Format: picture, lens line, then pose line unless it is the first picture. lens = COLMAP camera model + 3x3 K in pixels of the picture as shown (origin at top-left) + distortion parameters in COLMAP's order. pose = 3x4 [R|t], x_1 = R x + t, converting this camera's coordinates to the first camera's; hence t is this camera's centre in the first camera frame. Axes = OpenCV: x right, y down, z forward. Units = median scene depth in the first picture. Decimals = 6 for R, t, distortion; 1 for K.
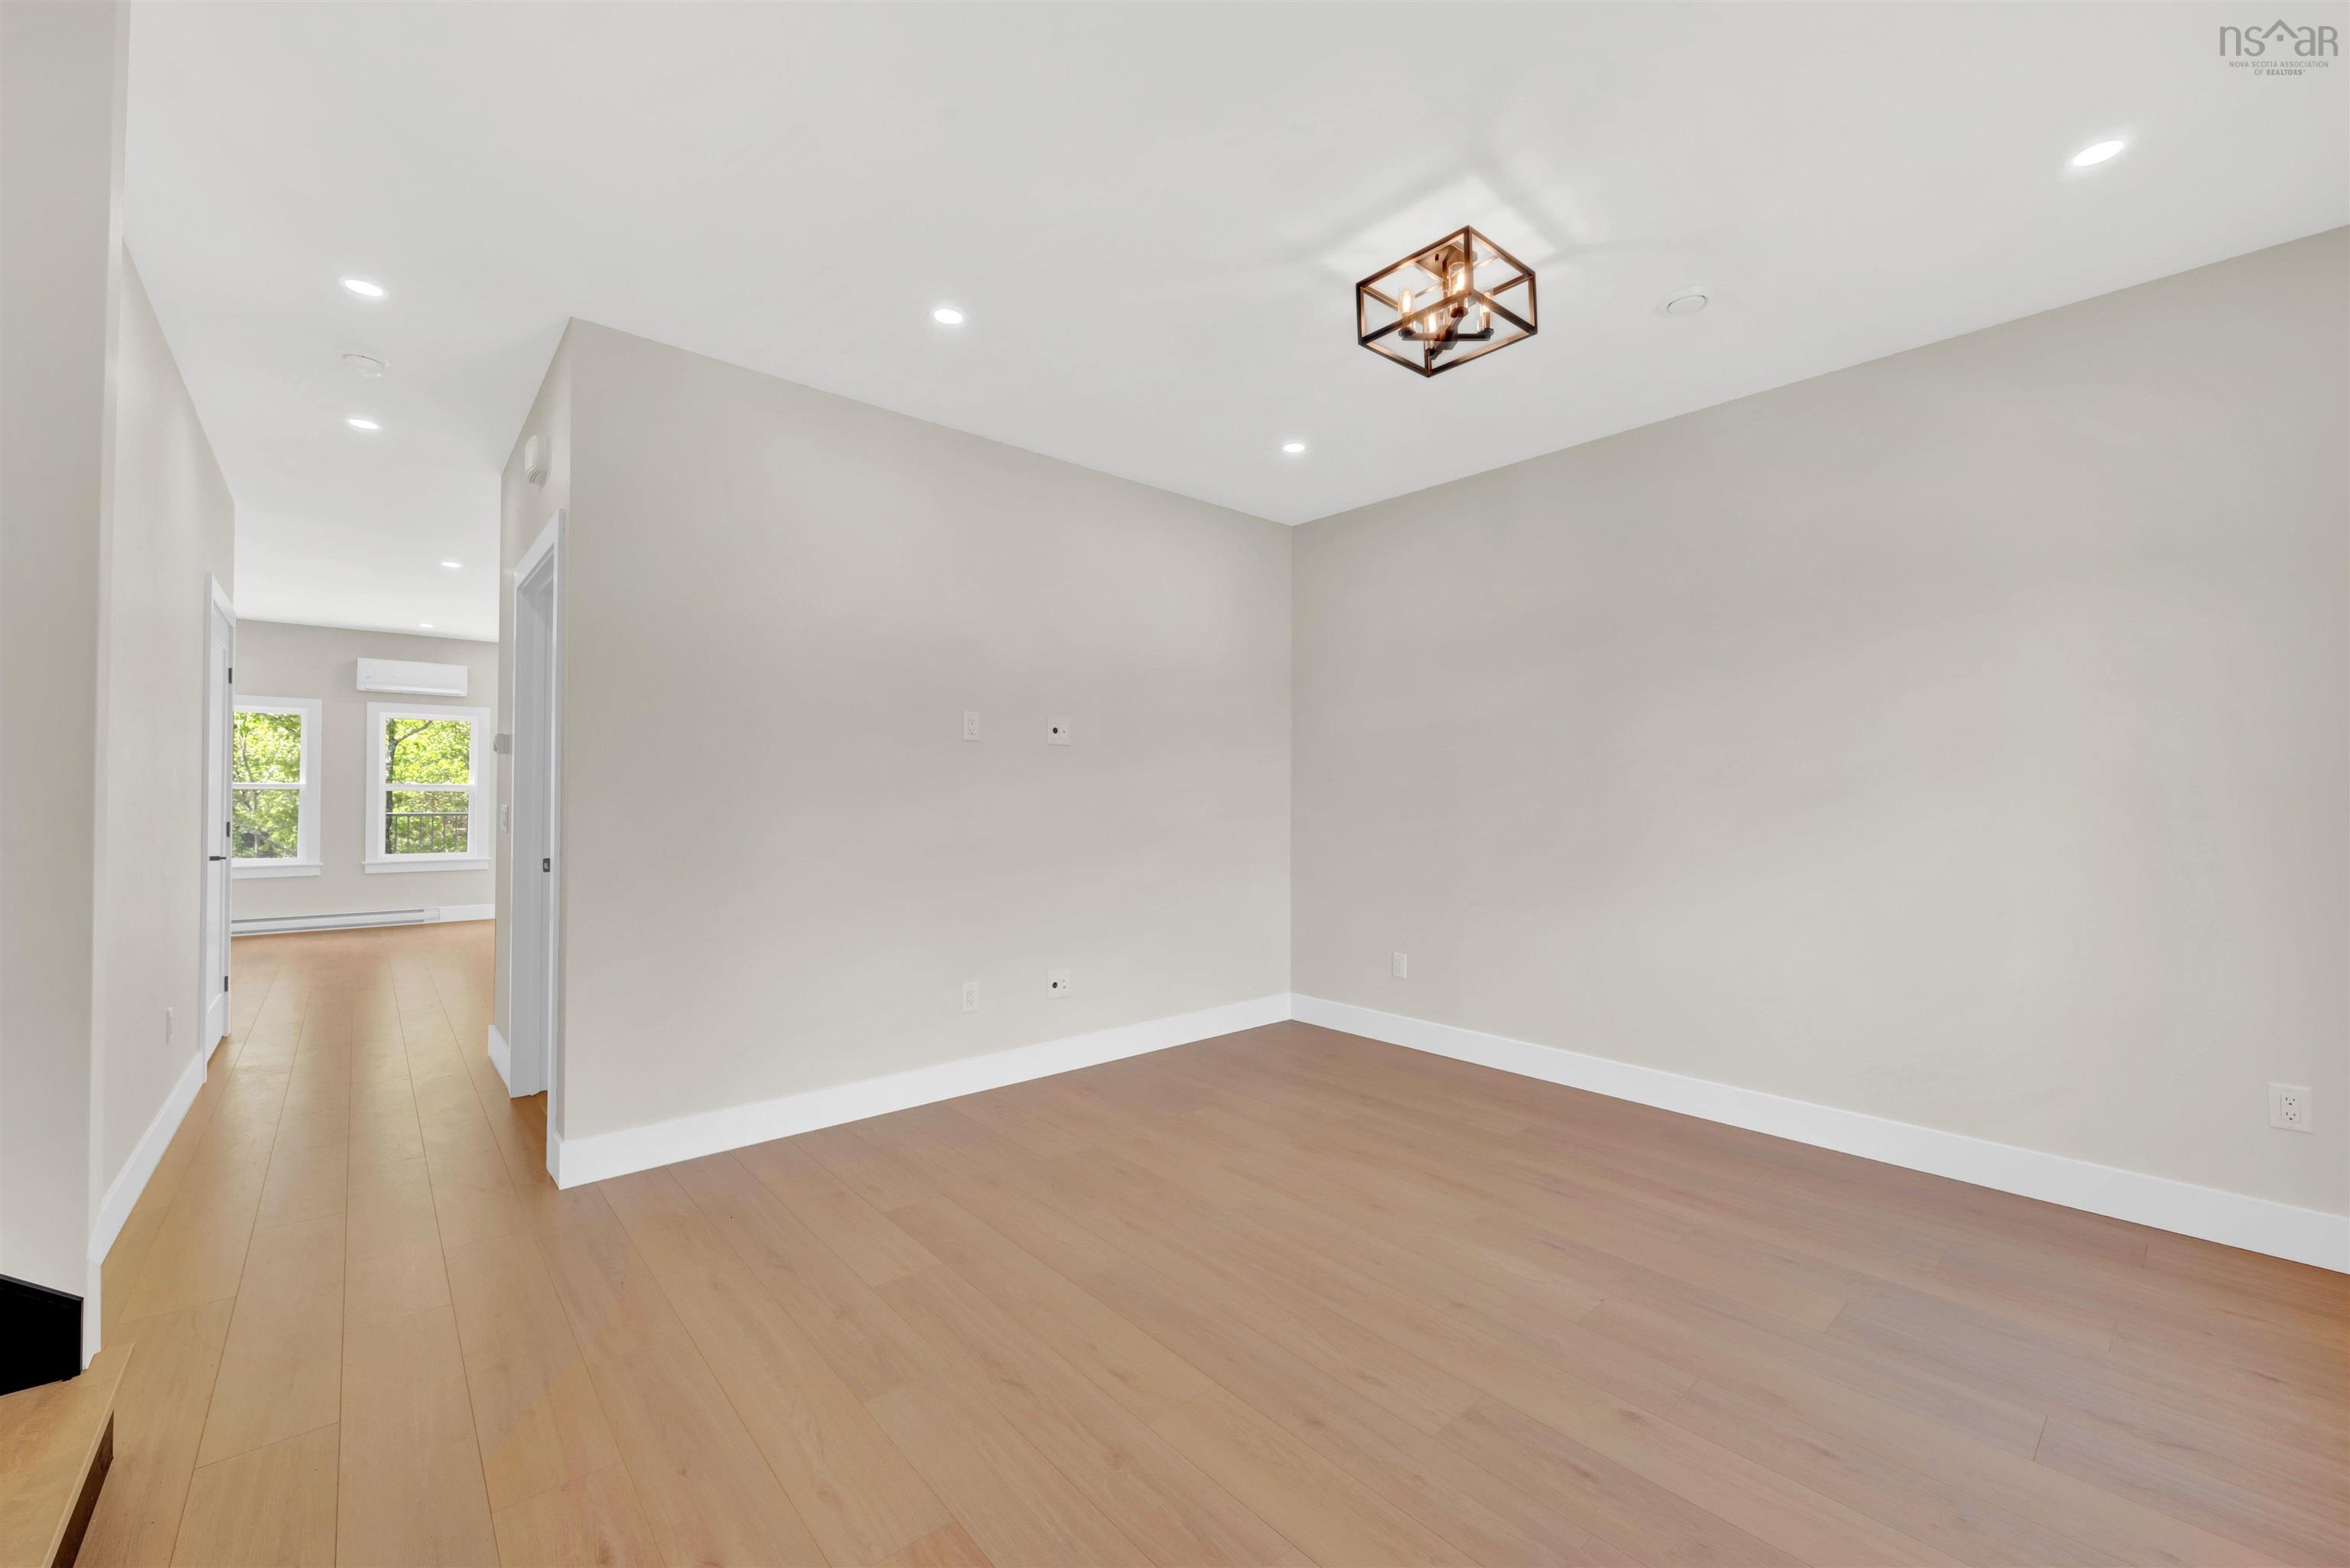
lens RADIAL K [[924.5, 0, 1175.0], [0, 924.5, 784.0], [0, 0, 1]] dist [-0.000054, 0.000087]
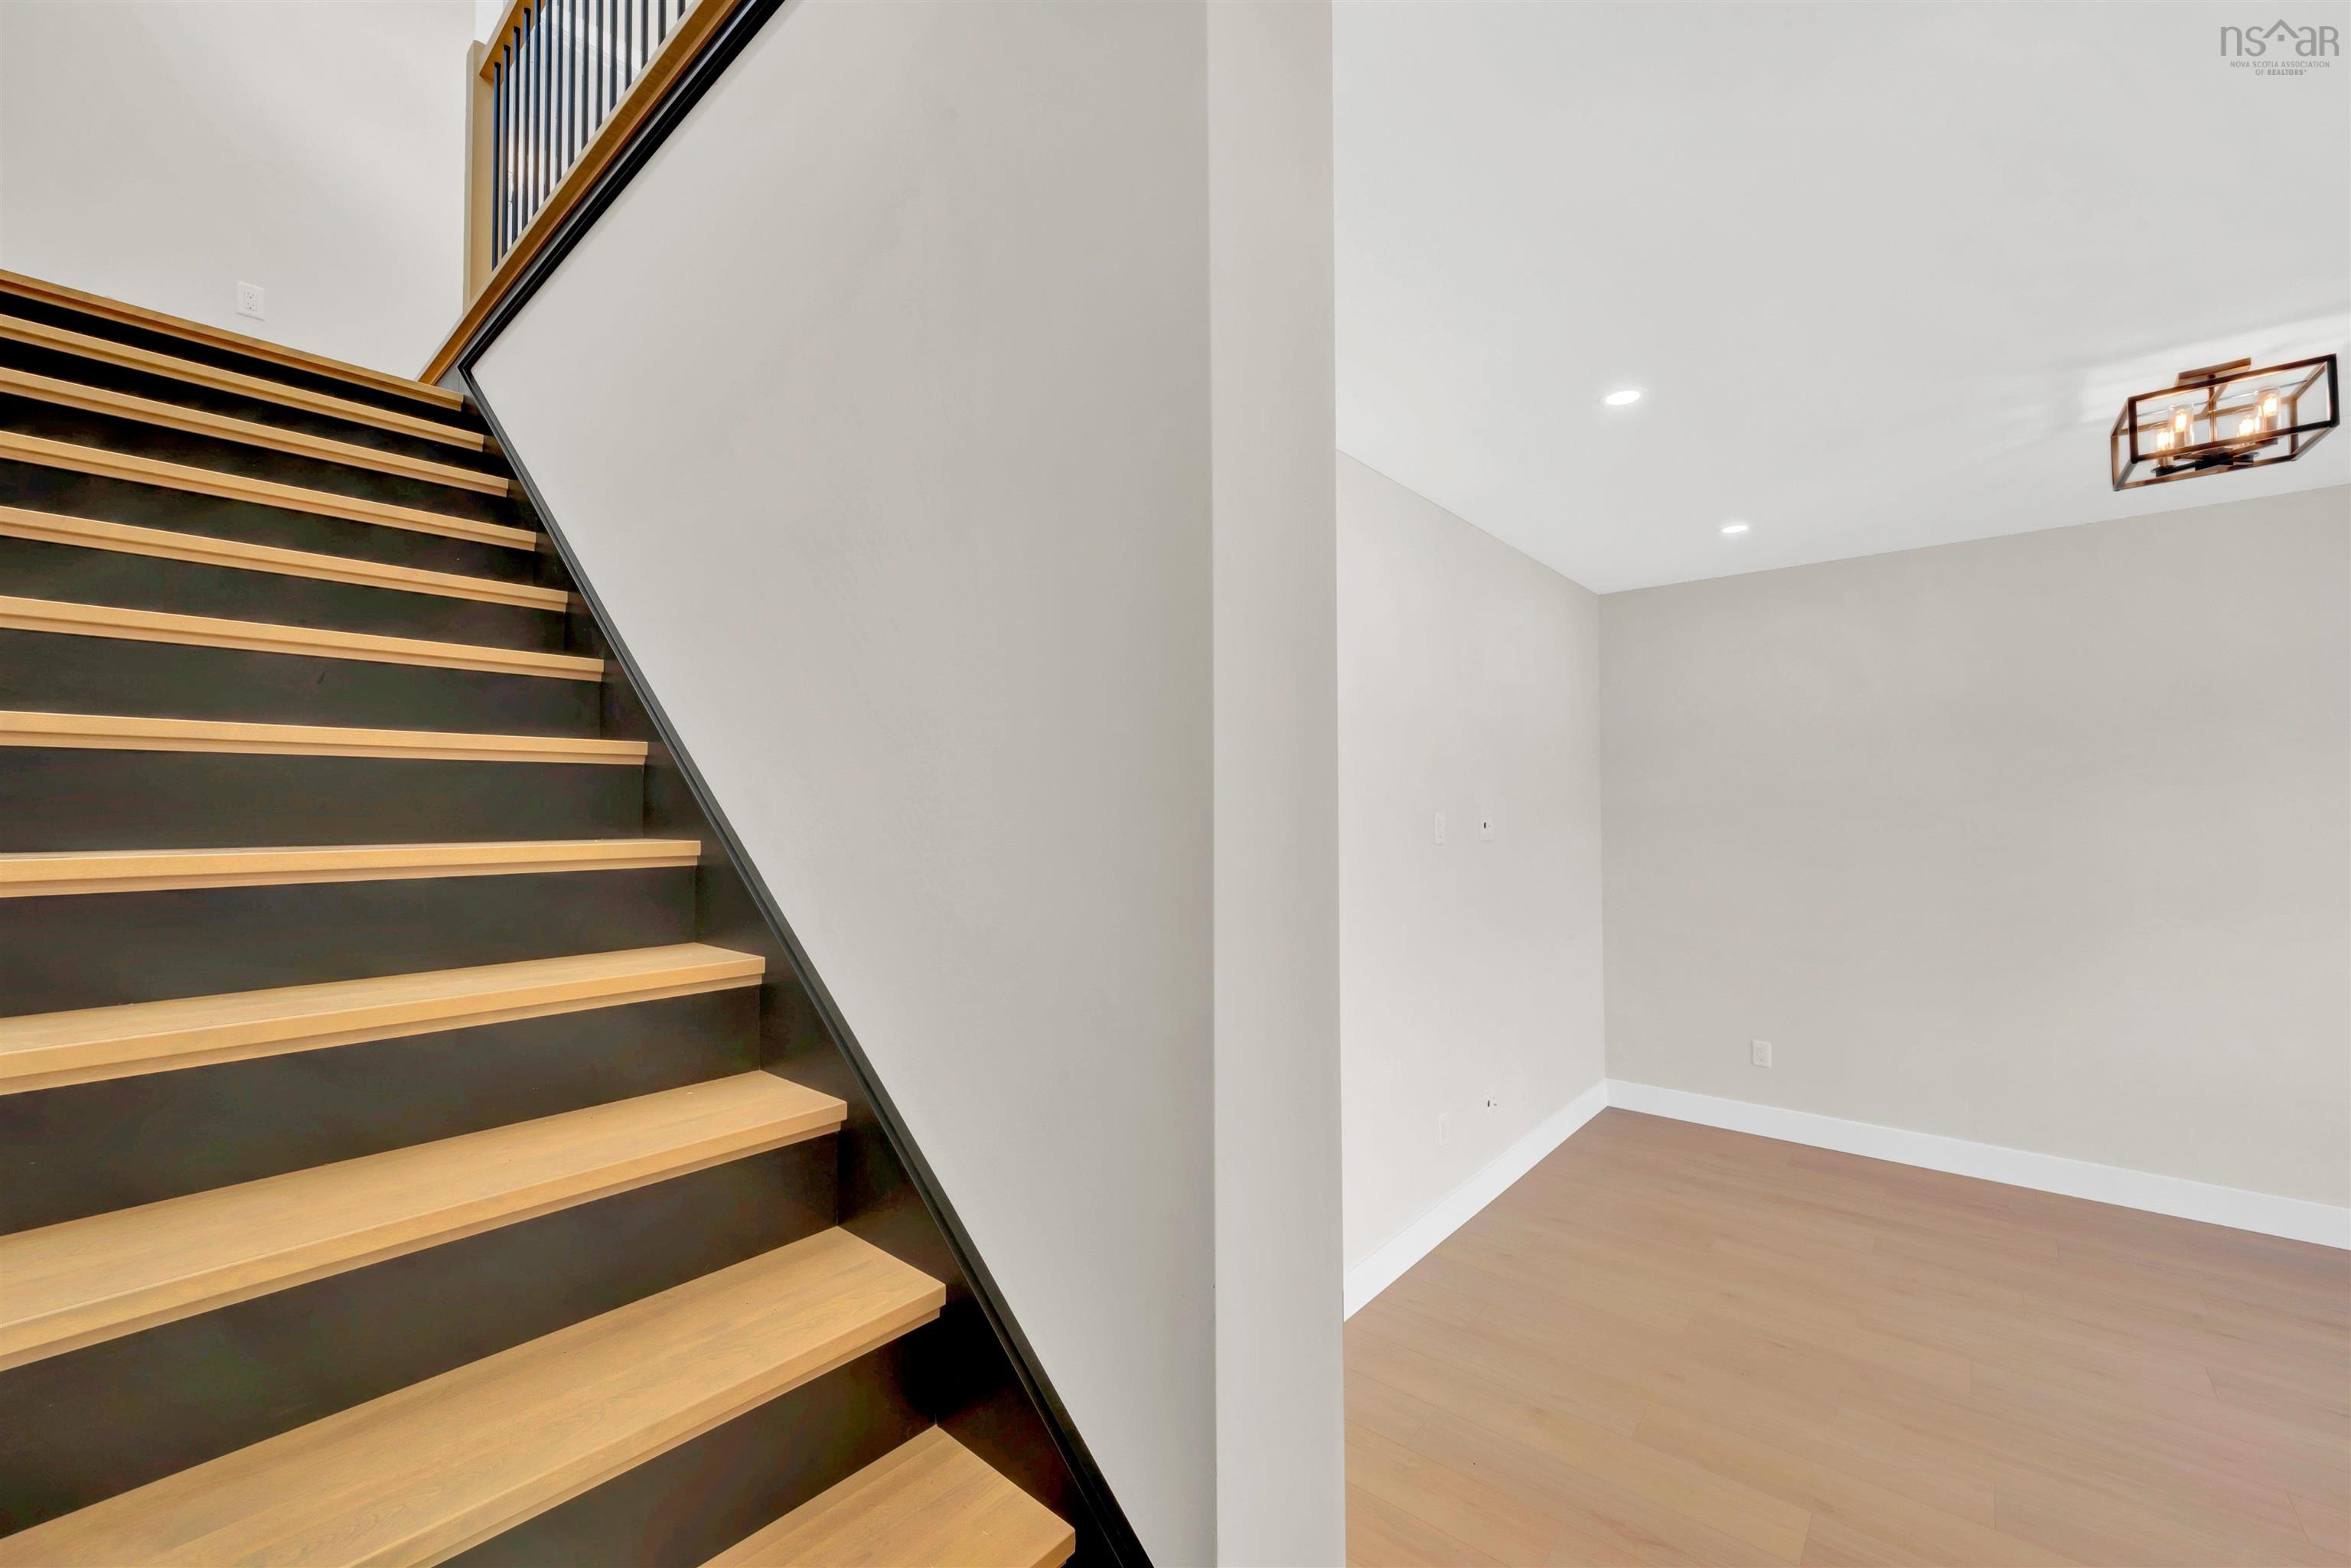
lens RADIAL K [[924.9, 0, 1175.5], [0, 924.9, 784.0], [0, 0, 1]] dist [-0.000054, 0.000087]
pose [[0.990218, -0.005861, 0.139403, -0.531023], [0.006936, 0.999950, -0.007225, -0.091249], [-0.139354, 0.008121, 0.990209, 0.115695]]
